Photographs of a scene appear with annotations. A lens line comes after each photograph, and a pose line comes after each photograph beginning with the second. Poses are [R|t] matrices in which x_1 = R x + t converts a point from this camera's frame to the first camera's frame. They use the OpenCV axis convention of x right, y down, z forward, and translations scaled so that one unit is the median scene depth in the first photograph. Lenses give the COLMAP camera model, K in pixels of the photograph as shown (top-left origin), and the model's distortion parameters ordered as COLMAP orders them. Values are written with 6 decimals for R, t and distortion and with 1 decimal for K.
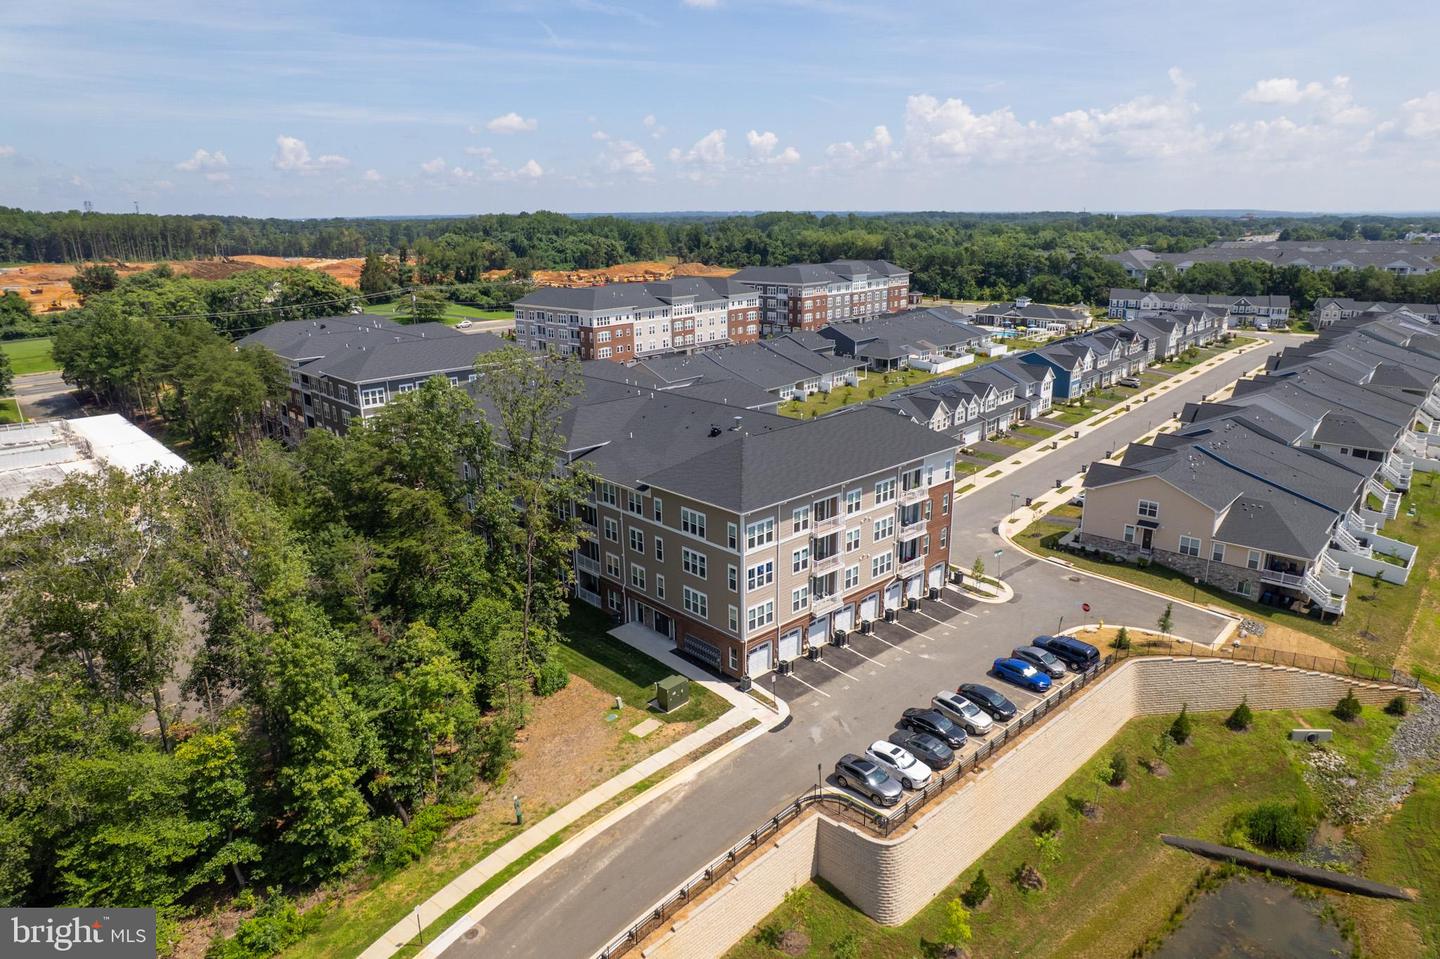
lens RADIAL K [[920.9, 0, 722.6], [0, 920.9, 481.5], [0, 0, 1]] dist [-0.040731, 0.022688]
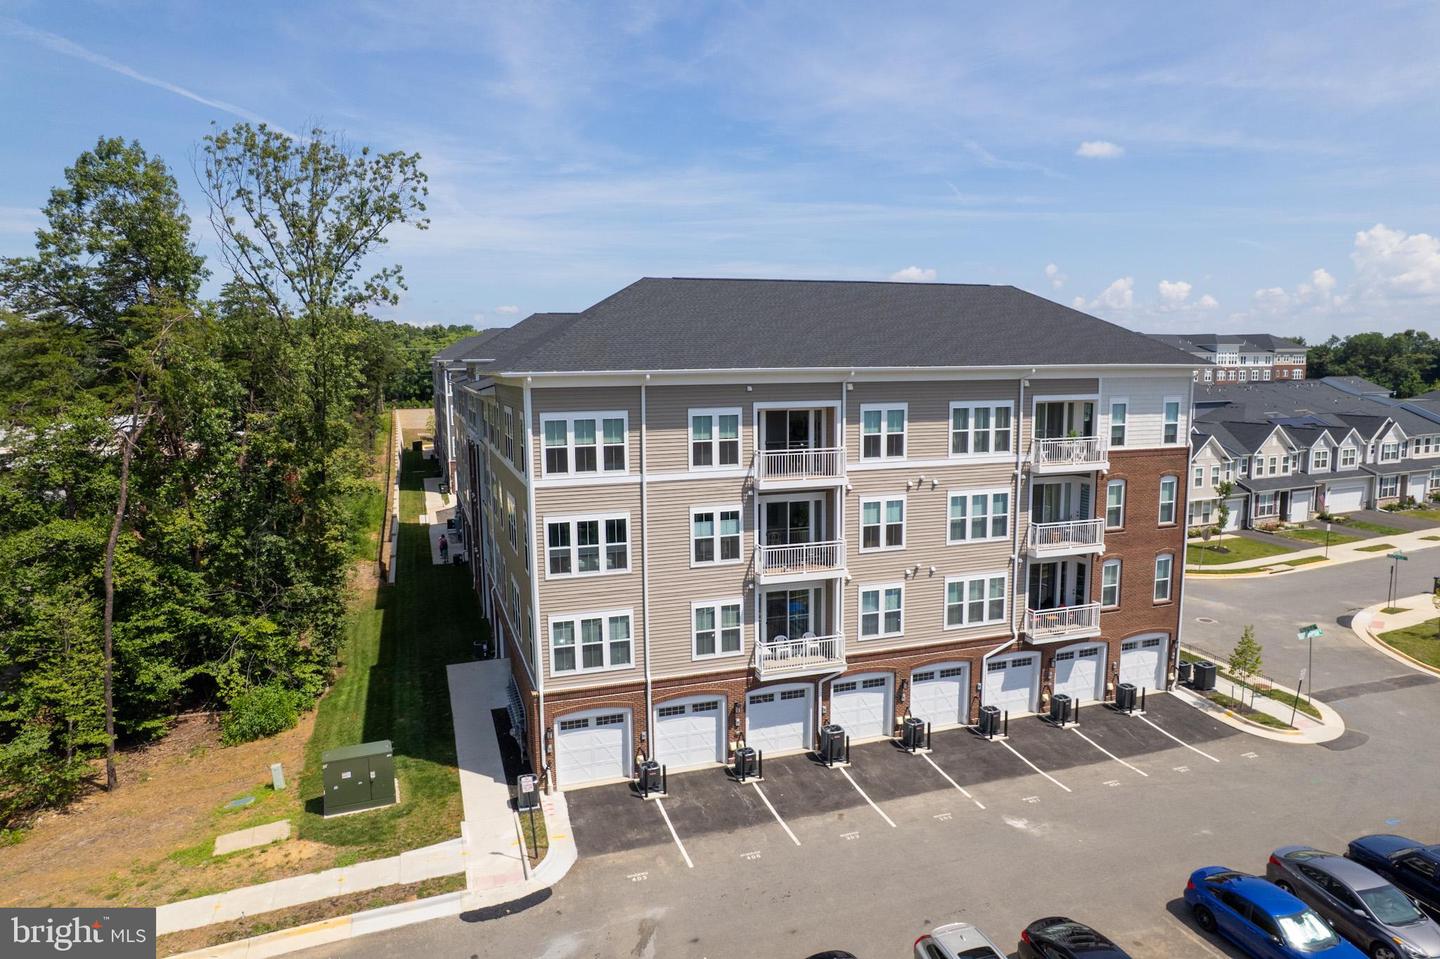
lens RADIAL K [[920.9, 0, 716.3], [0, 920.9, 485.2], [0, 0, 1]] dist [-0.040731, 0.022688]
pose [[0.913477, 0.057417, -0.402820, 0.239362], [-0.116693, 0.985375, -0.124173, 0.107225], [0.389799, 0.160436, 0.906817, 0.551050]]
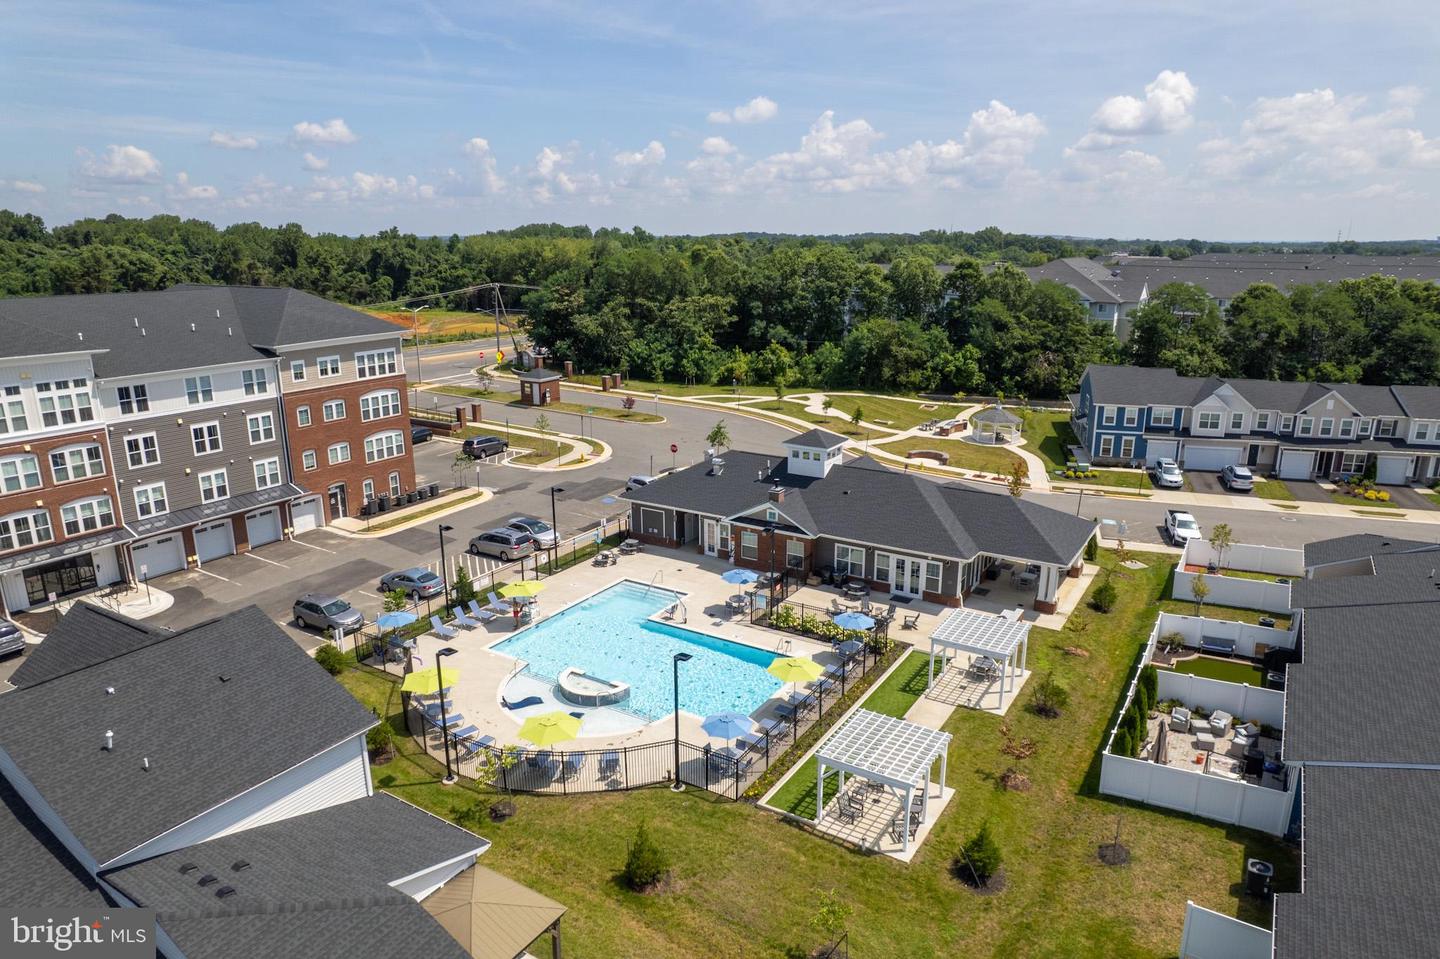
lens RADIAL K [[920.9, 0, 707.2], [0, 920.9, 483.3], [0, 0, 1]] dist [-0.040731, 0.022688]
pose [[0.987985, -0.036904, 0.150079, 0.880655], [0.040353, 0.998985, -0.020000, -0.613717], [-0.149189, 0.025816, 0.988472, 2.549775]]
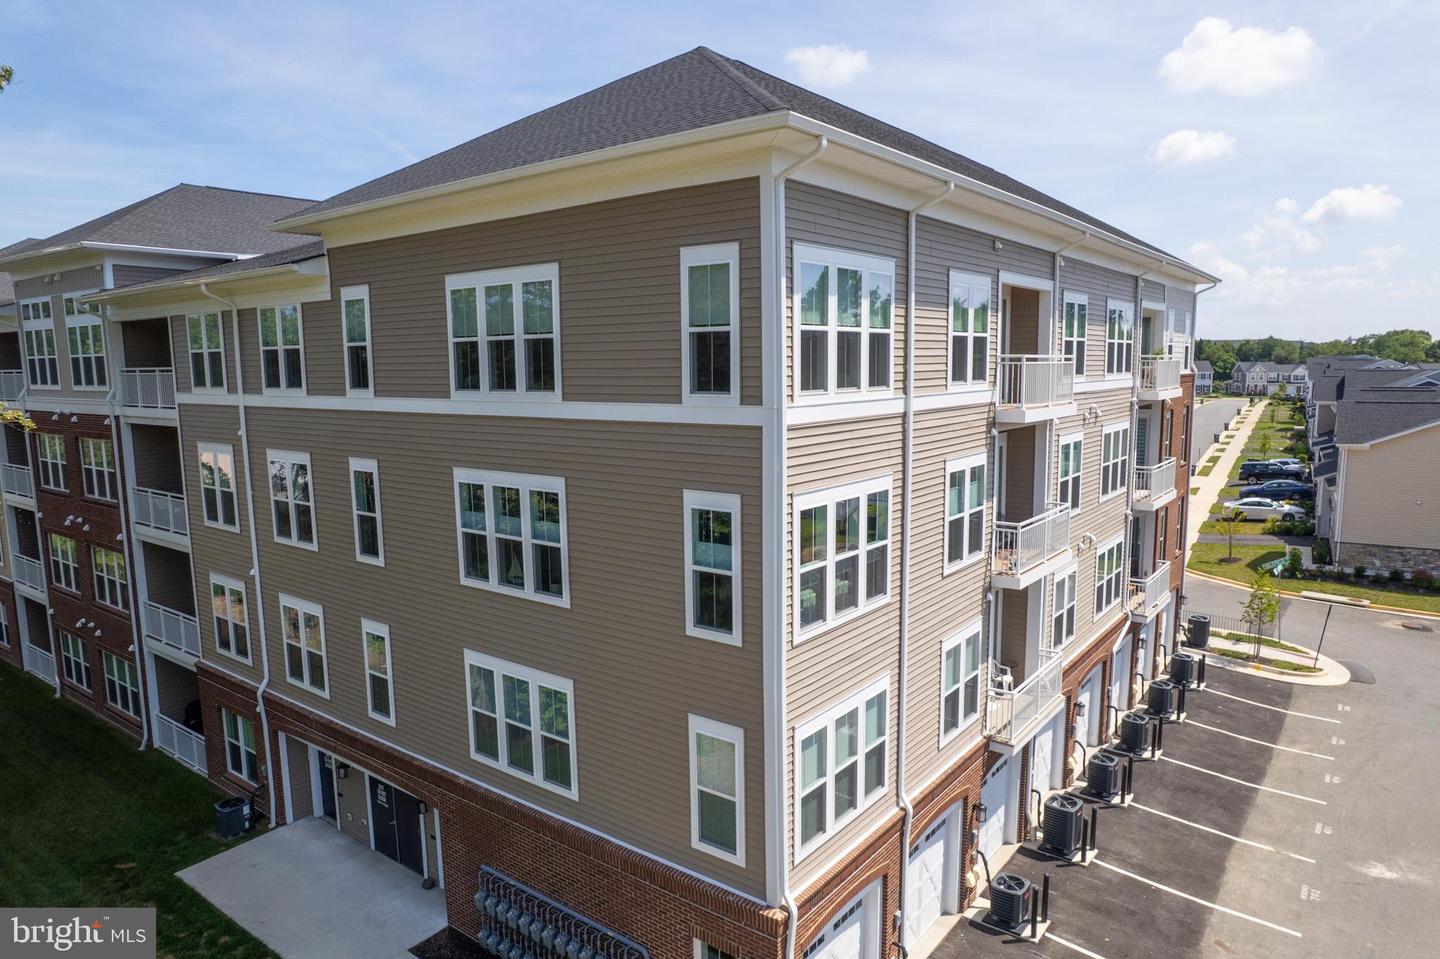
lens RADIAL K [[920.9, 0, 727.2], [0, 920.9, 480.5], [0, 0, 1]] dist [-0.040731, 0.022688]
pose [[0.984849, -0.019625, 0.172299, -0.015868], [0.046896, 0.986696, -0.155667, 0.102920], [-0.166952, 0.161388, 0.972667, 0.715464]]
